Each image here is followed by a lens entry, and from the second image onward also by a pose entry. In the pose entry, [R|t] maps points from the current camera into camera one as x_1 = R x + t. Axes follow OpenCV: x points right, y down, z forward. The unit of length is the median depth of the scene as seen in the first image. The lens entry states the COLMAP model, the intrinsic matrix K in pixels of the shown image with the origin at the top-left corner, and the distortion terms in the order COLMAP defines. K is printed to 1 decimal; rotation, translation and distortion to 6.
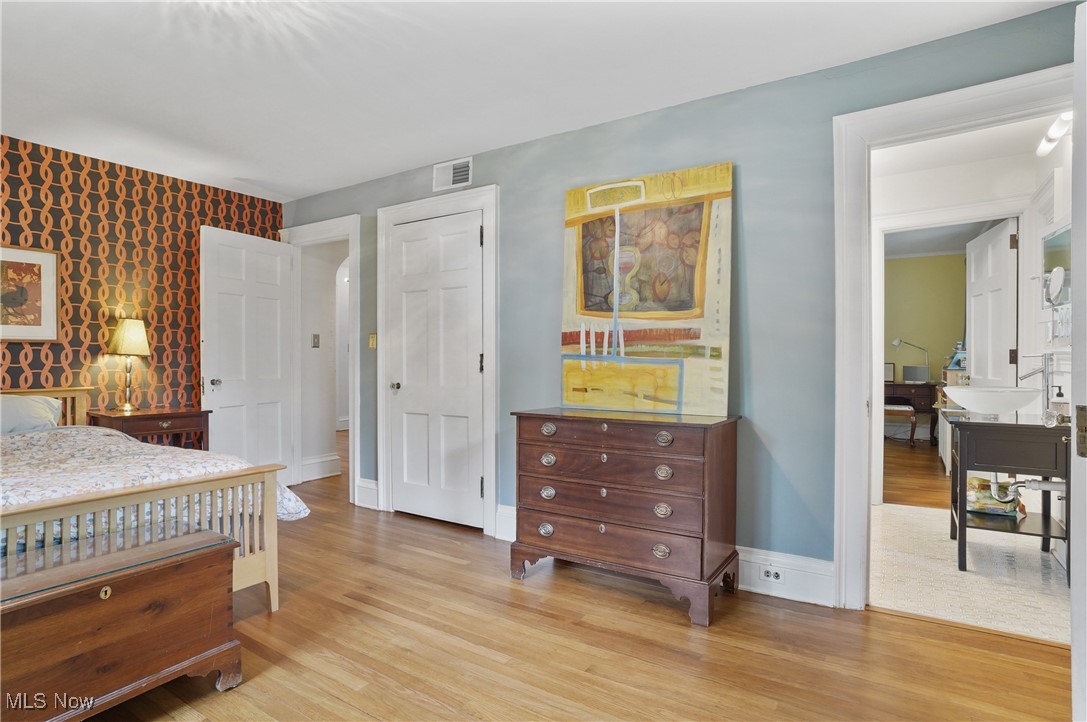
lens RADIAL K [[572.4, 0, 536.1], [0, 572.4, 361.6], [0, 0, 1]] dist [-0.057969, 0.025522]
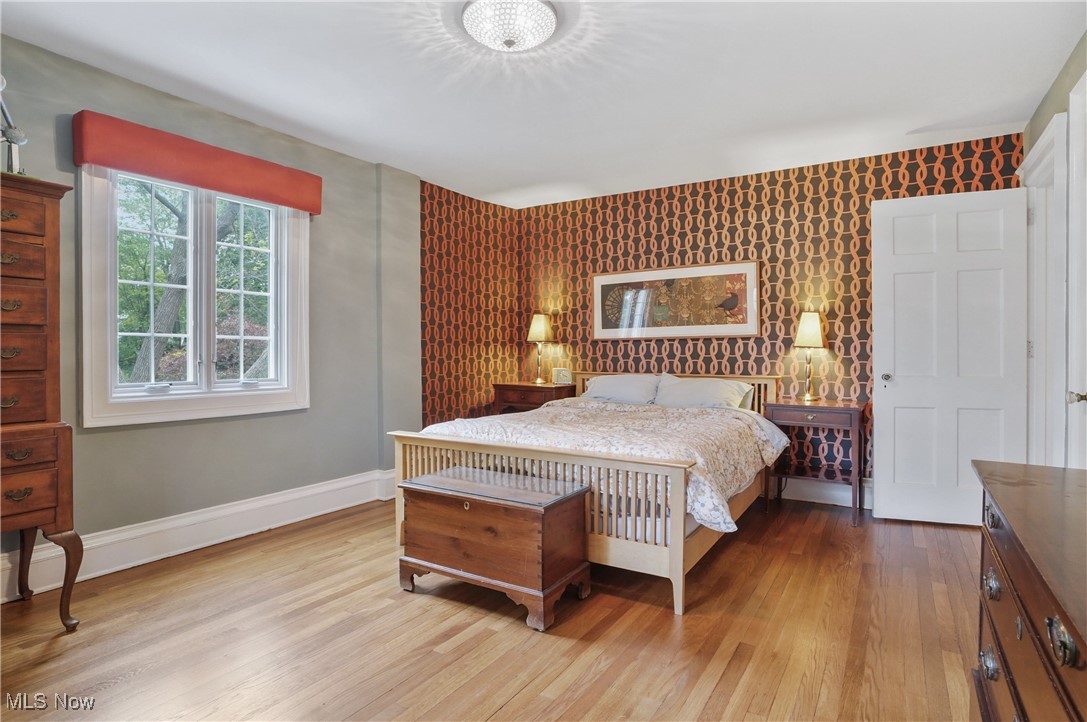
lens RADIAL K [[572.4, 0, 535.8], [0, 572.4, 354.5], [0, 0, 1]] dist [-0.057969, 0.025522]
pose [[0.008361, 0.003436, -0.999959, 0.325657], [-0.002704, 0.999991, 0.003413, 0.000194], [0.999961, 0.002675, 0.008370, 0.497567]]
